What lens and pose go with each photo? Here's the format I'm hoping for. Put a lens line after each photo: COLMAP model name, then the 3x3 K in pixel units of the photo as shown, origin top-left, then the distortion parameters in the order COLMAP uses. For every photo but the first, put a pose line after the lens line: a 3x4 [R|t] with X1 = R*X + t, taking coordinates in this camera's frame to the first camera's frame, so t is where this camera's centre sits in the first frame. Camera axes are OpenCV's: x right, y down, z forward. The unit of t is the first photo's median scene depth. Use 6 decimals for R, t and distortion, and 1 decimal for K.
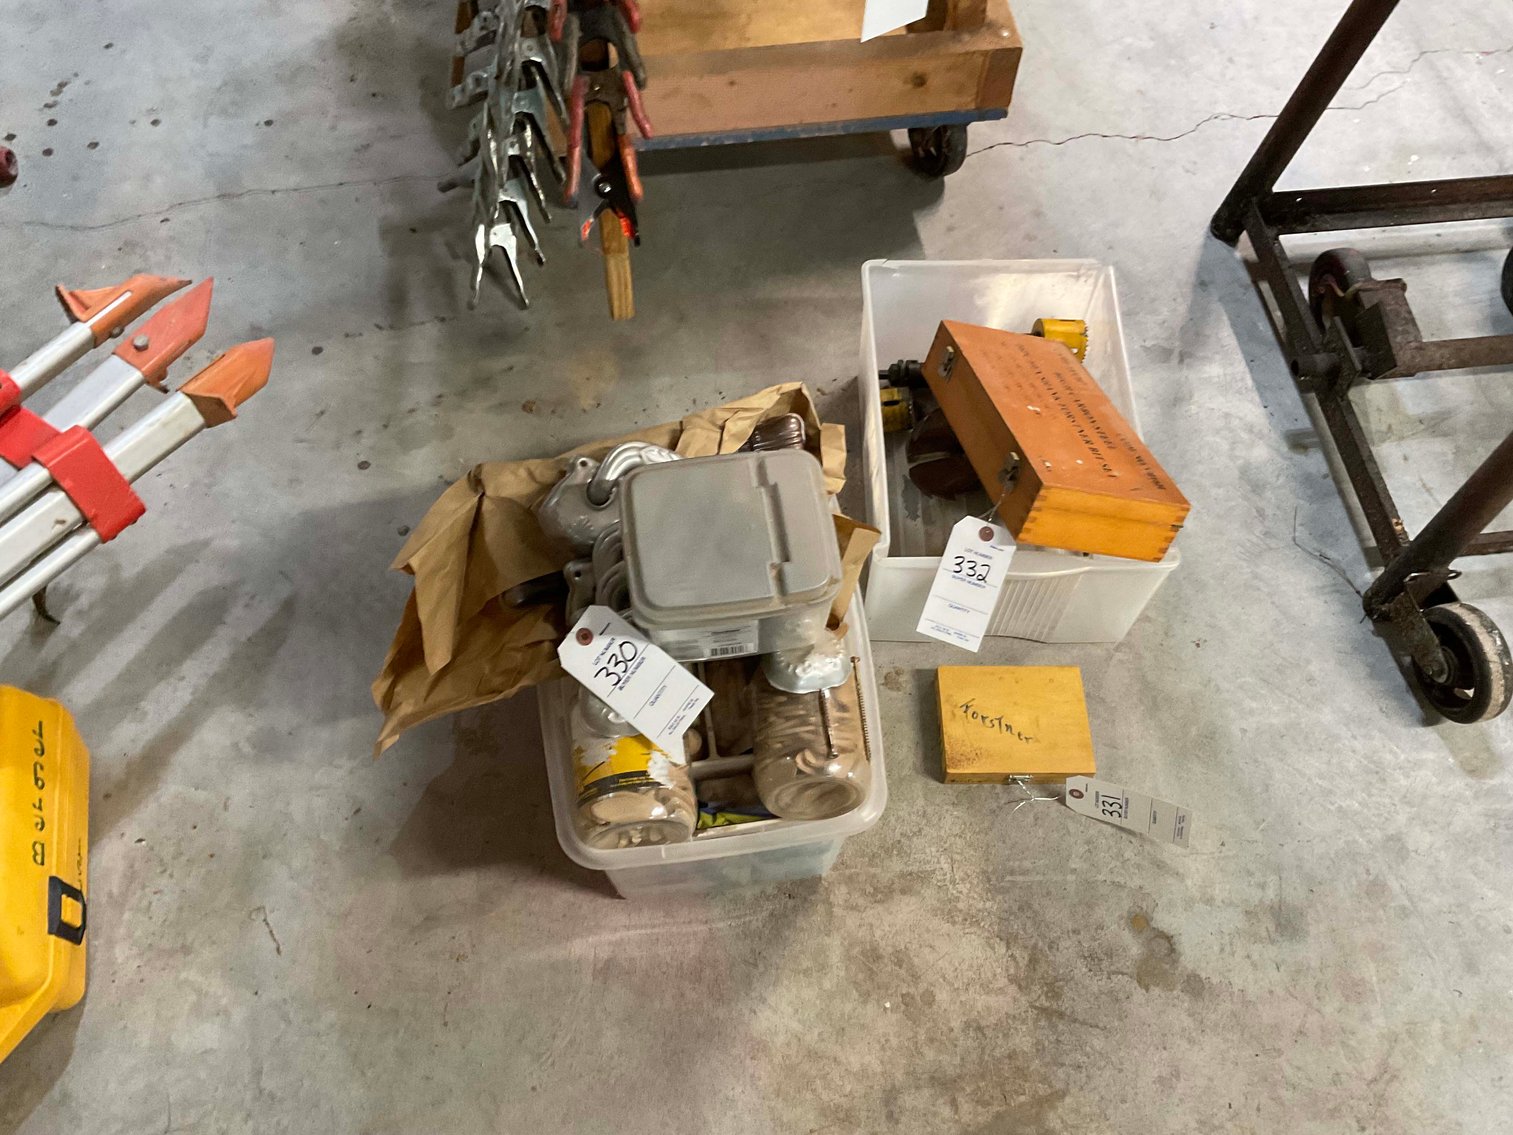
lens RADIAL K [[1259.9, 0, 764.3], [0, 1259.9, 562.6], [0, 0, 1]] dist [0.063480, -0.101013]
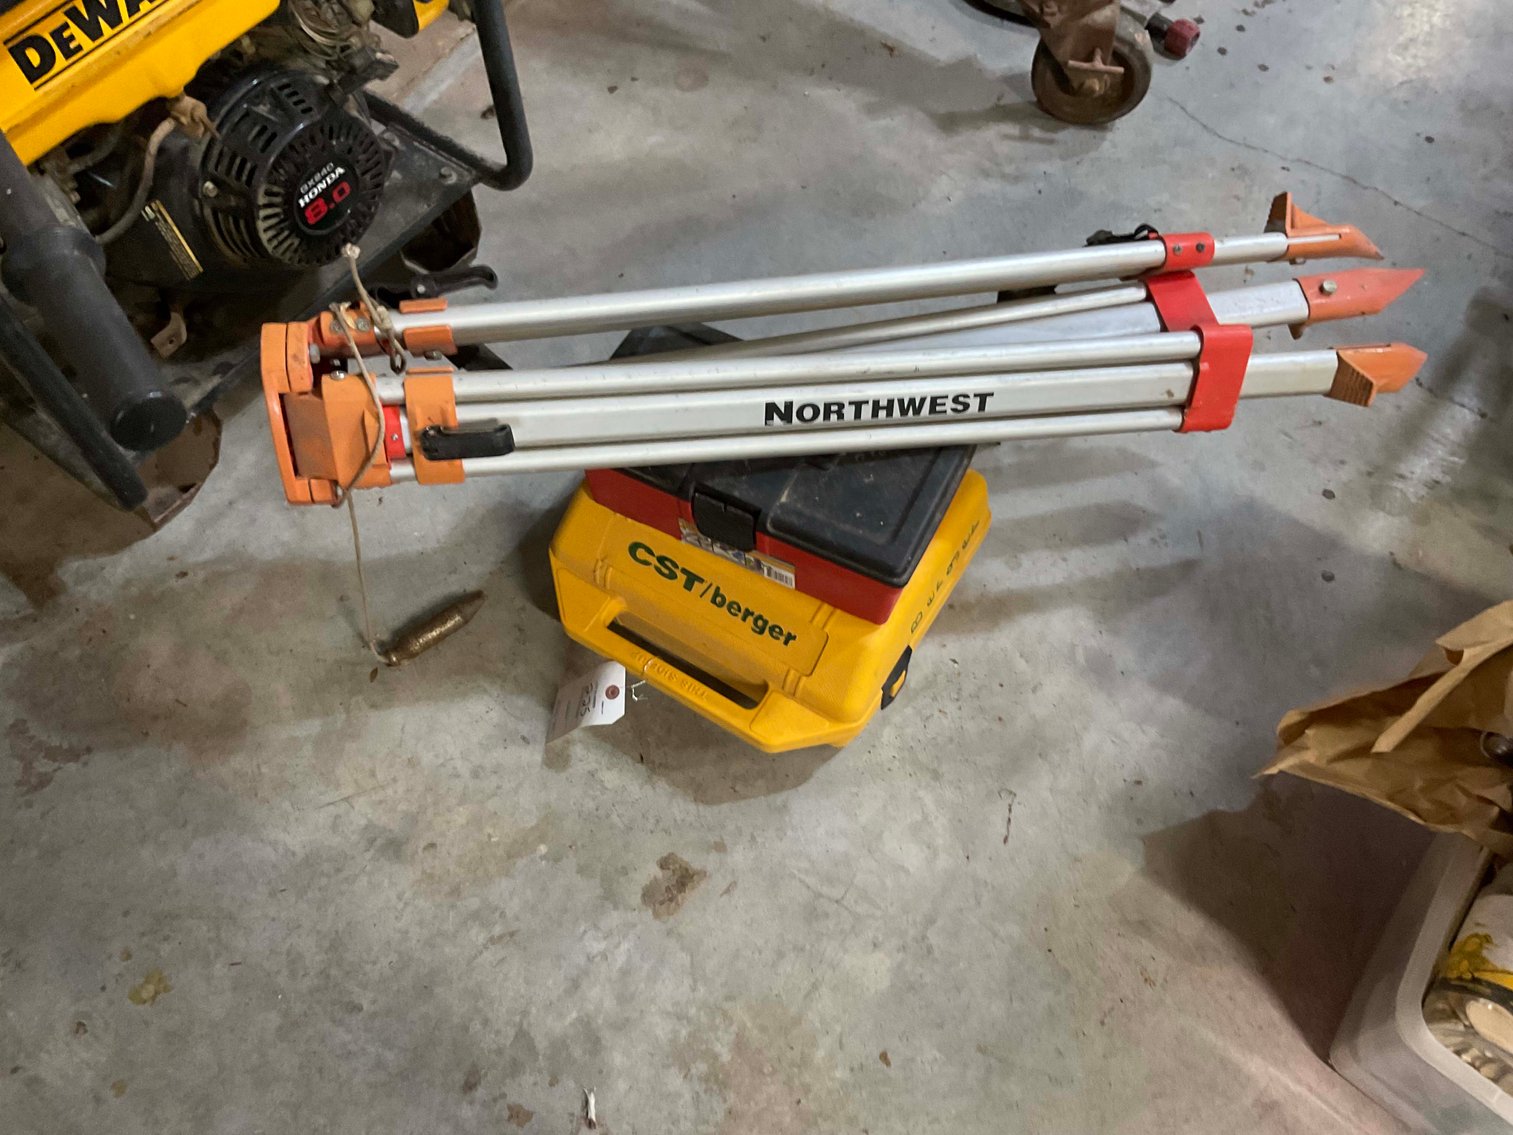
lens RADIAL K [[1259.9, 0, 766.8], [0, 1259.9, 568.7], [0, 0, 1]] dist [0.063480, -0.101013]
pose [[0.700186, 0.626422, -0.342542, -0.304444], [-0.624587, 0.769861, 0.131169, 0.125851], [0.345877, 0.122105, 0.930301, -0.025429]]
